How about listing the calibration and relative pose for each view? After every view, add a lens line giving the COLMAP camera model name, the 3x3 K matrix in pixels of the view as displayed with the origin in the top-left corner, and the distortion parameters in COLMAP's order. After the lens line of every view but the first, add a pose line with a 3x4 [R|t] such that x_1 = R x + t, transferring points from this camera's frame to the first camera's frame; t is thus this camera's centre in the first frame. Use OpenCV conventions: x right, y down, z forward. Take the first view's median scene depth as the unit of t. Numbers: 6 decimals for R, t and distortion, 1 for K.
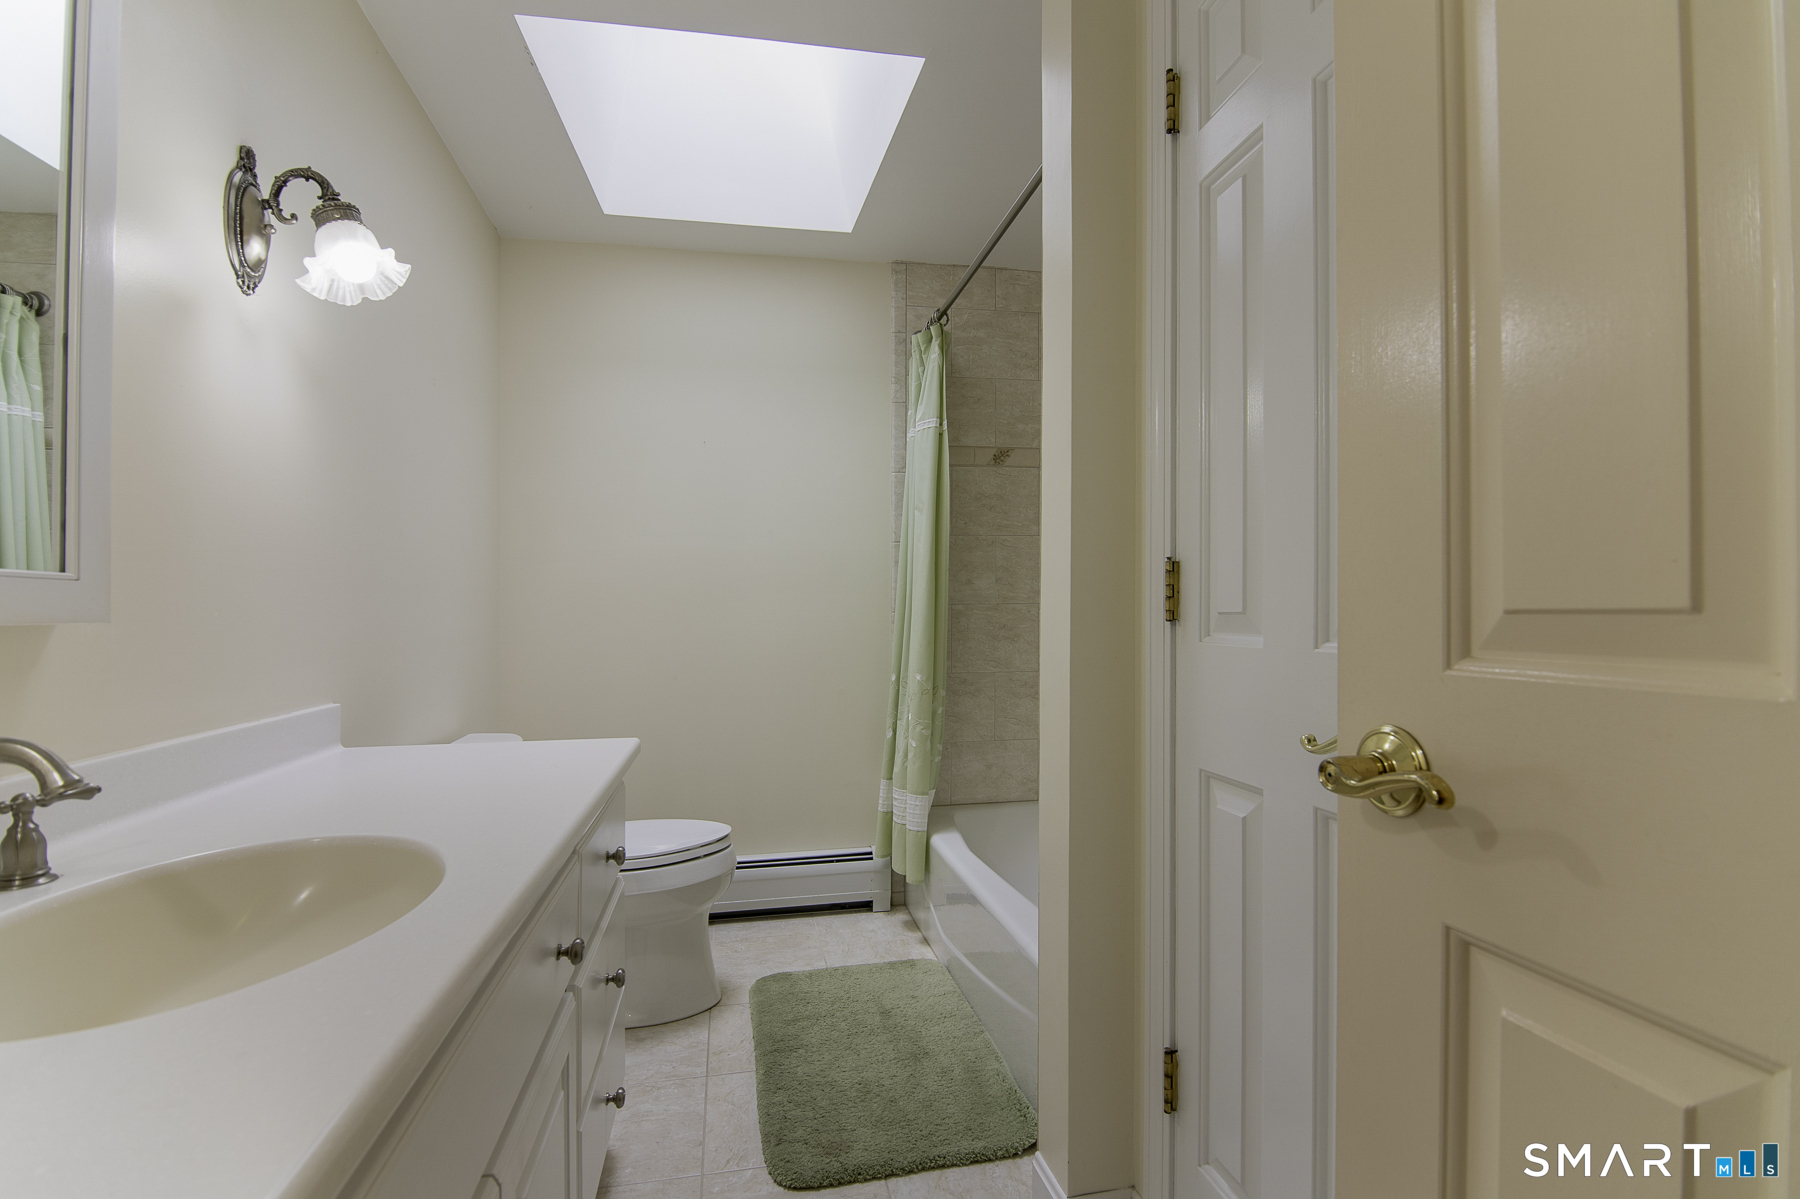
lens RADIAL K [[816.7, 0, 886.2], [0, 816.7, 604.2], [0, 0, 1]] dist [0.001025, -0.010964]
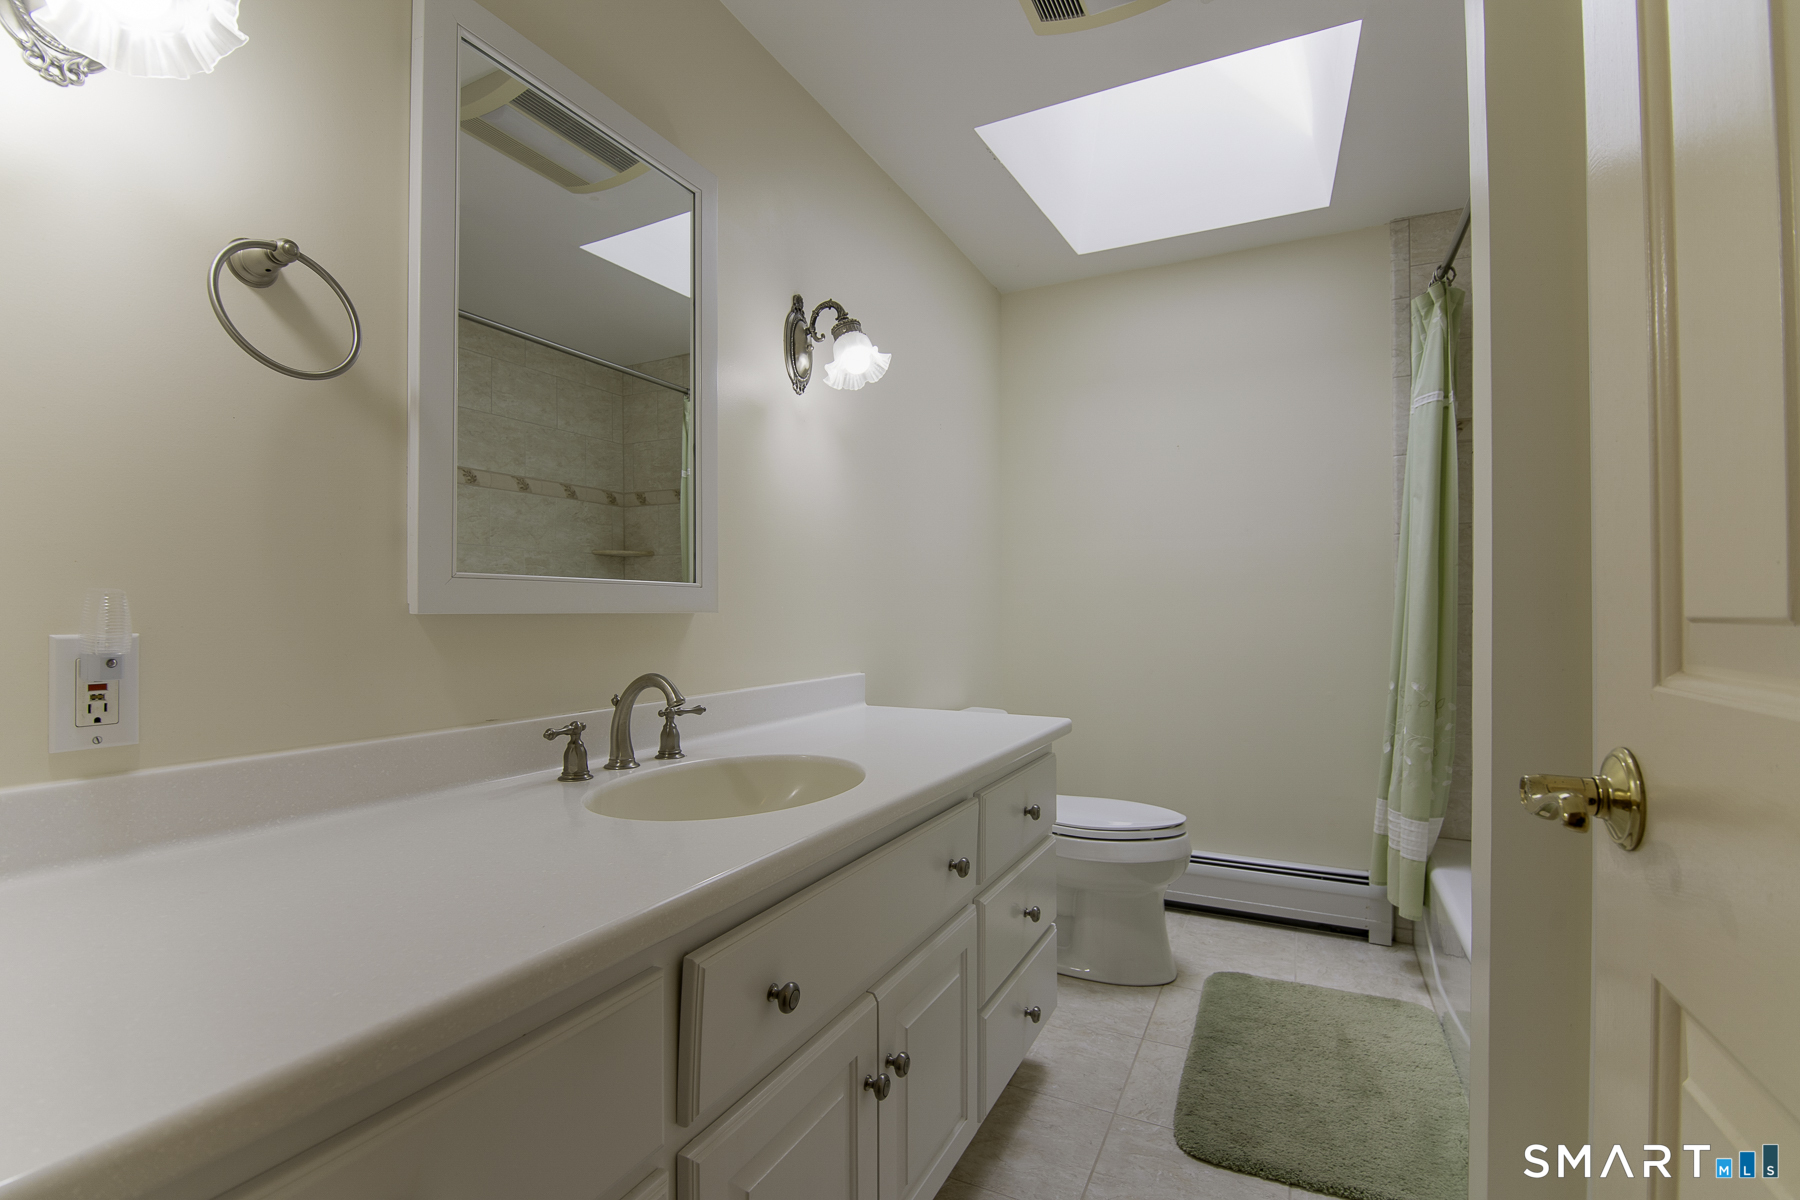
lens RADIAL K [[817.7, 0, 896.2], [0, 817.7, 609.5], [0, 0, 1]] dist [-0.000544, -0.015038]
pose [[0.791903, 0.010959, -0.610549, 0.150690], [-0.005075, 0.999923, 0.011366, -0.001718], [0.610626, -0.005902, 0.791897, -0.046392]]
